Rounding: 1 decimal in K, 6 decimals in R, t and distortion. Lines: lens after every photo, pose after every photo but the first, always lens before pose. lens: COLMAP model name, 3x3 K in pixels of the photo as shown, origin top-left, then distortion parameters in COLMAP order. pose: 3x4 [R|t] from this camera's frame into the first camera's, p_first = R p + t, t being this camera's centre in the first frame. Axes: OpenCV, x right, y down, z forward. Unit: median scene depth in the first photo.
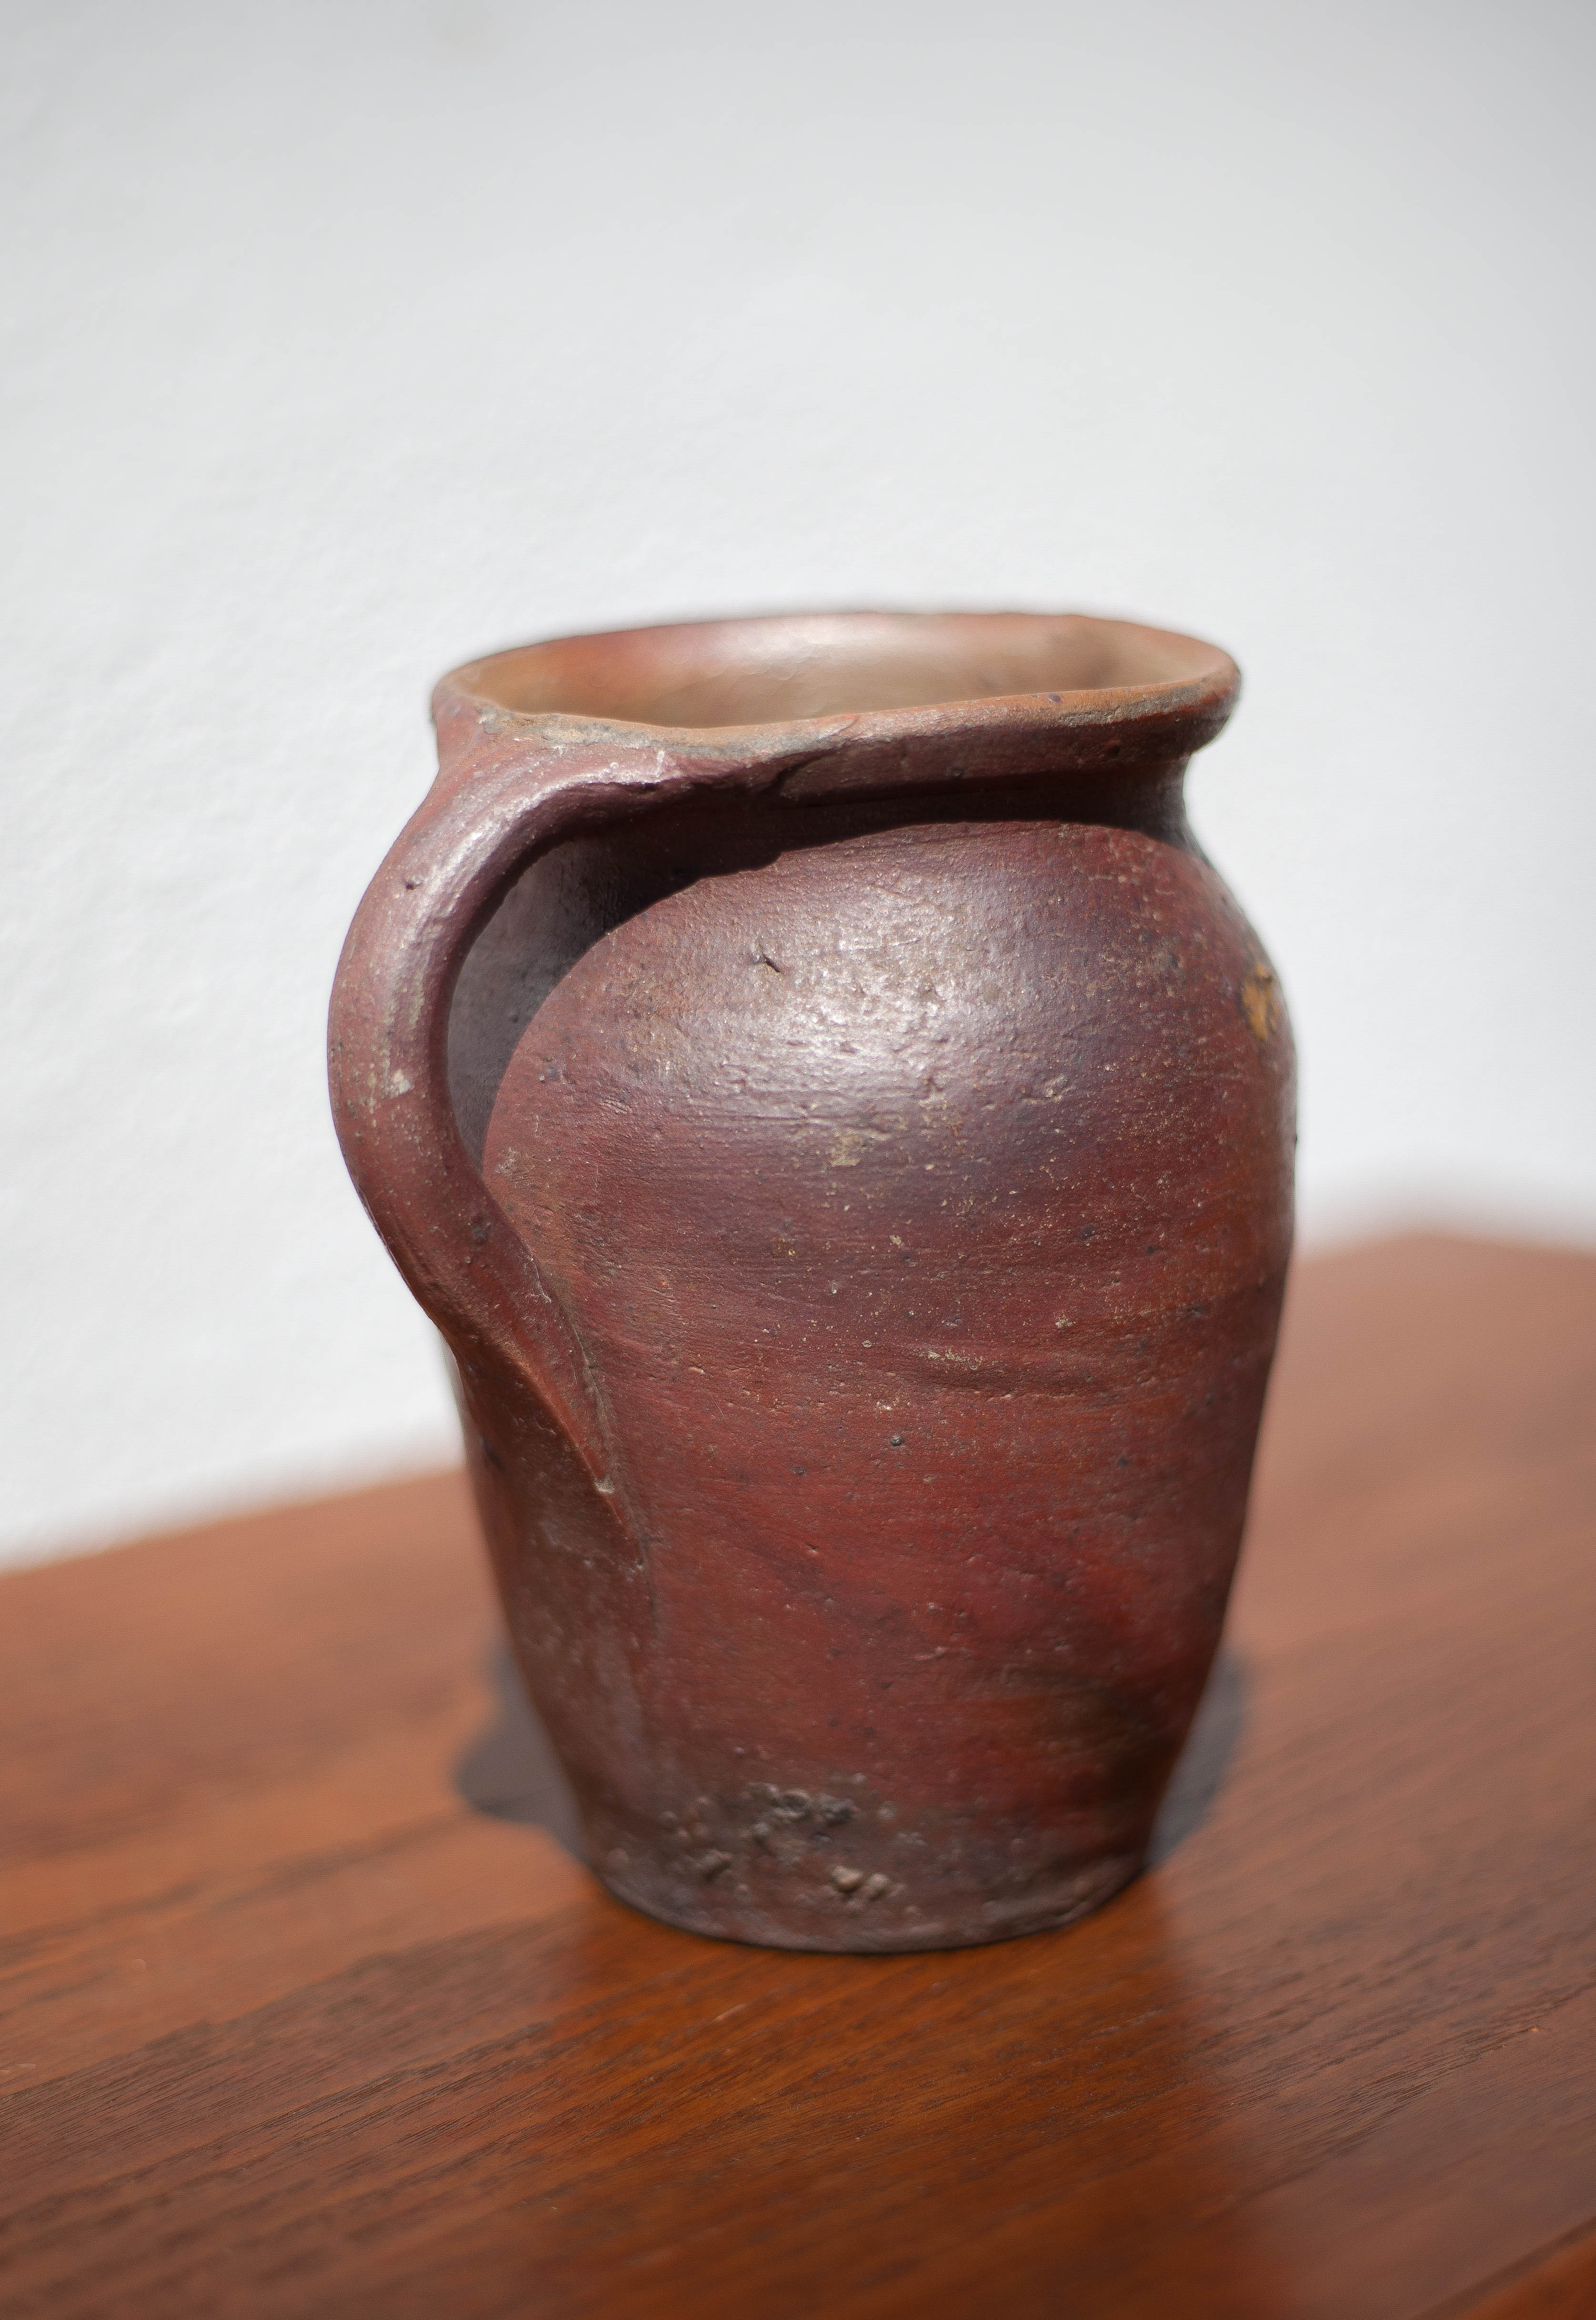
lens RADIAL K [[3951.8, 0, 798.0], [0, 3951.8, 1160.0], [0, 0, 1]] dist [0.035806, 0.043786]
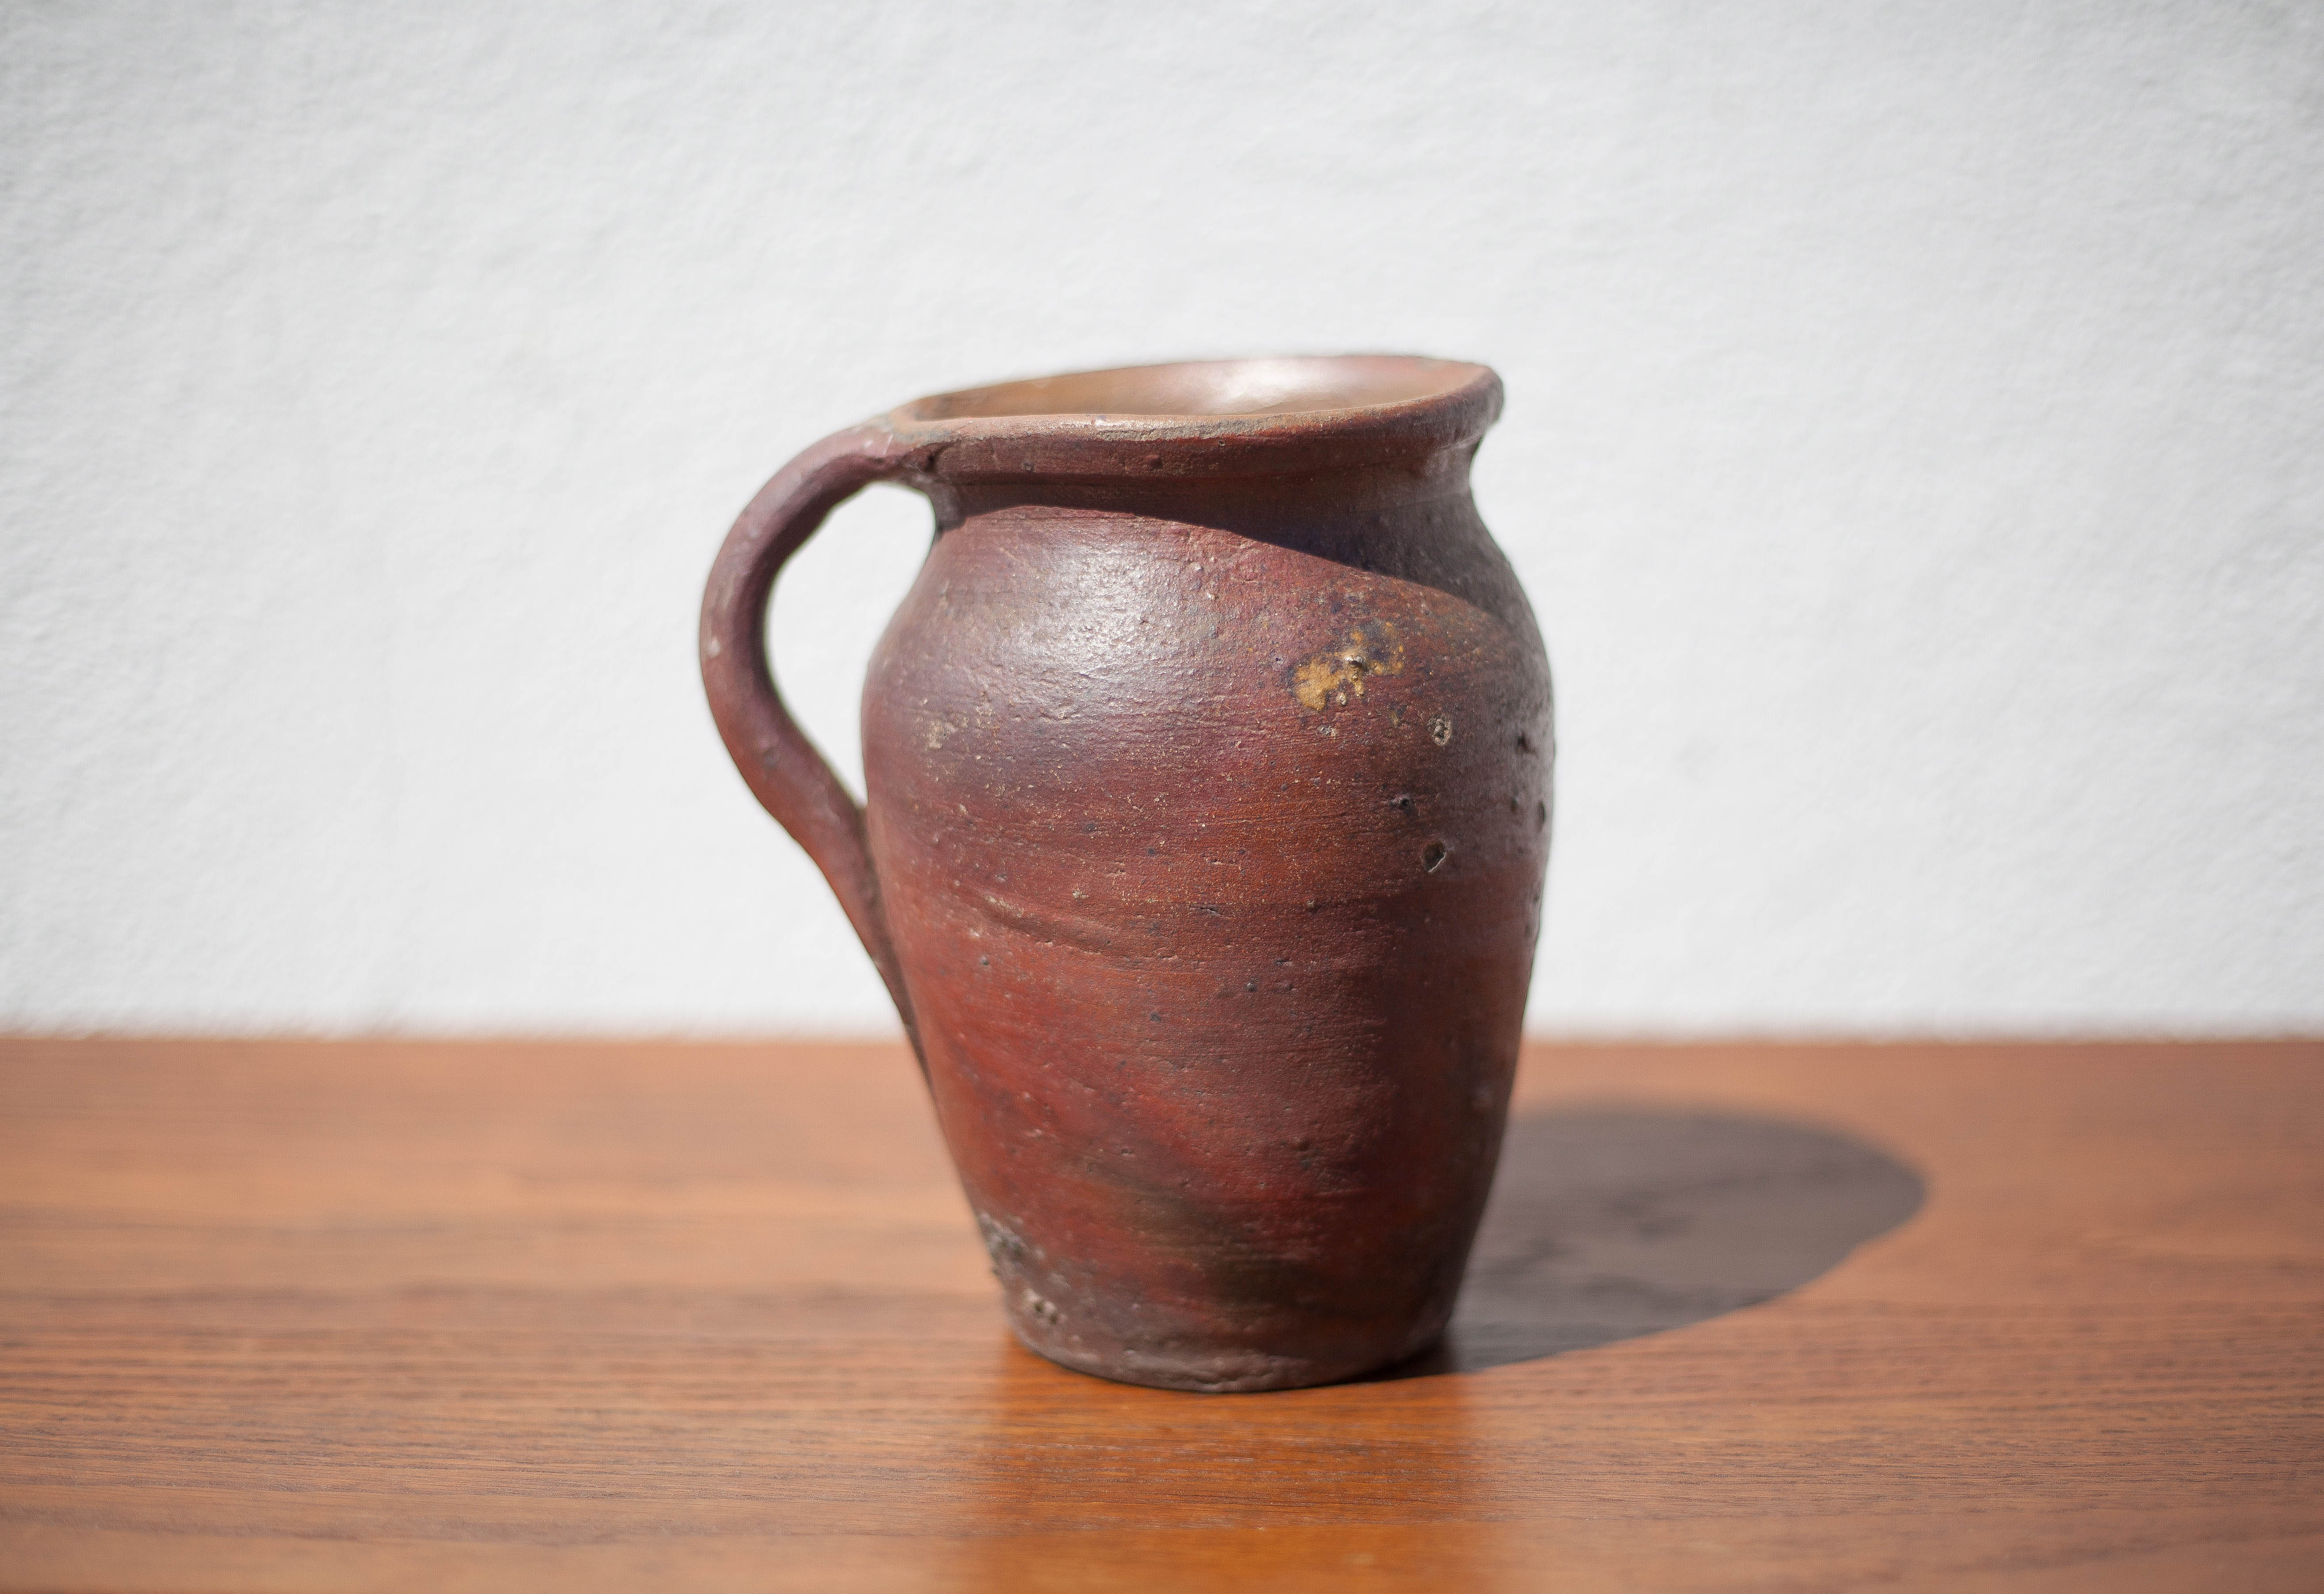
lens RADIAL K [[3958.5, 0, 1162.0], [0, 3958.5, 797.0], [0, 0, 1]] dist [0.035806, 0.043786]
pose [[0.683247, 0.143316, -0.715984, 1.017598], [-0.150299, 0.987156, 0.054169, -0.065714], [0.714551, 0.070601, 0.696012, 0.105818]]
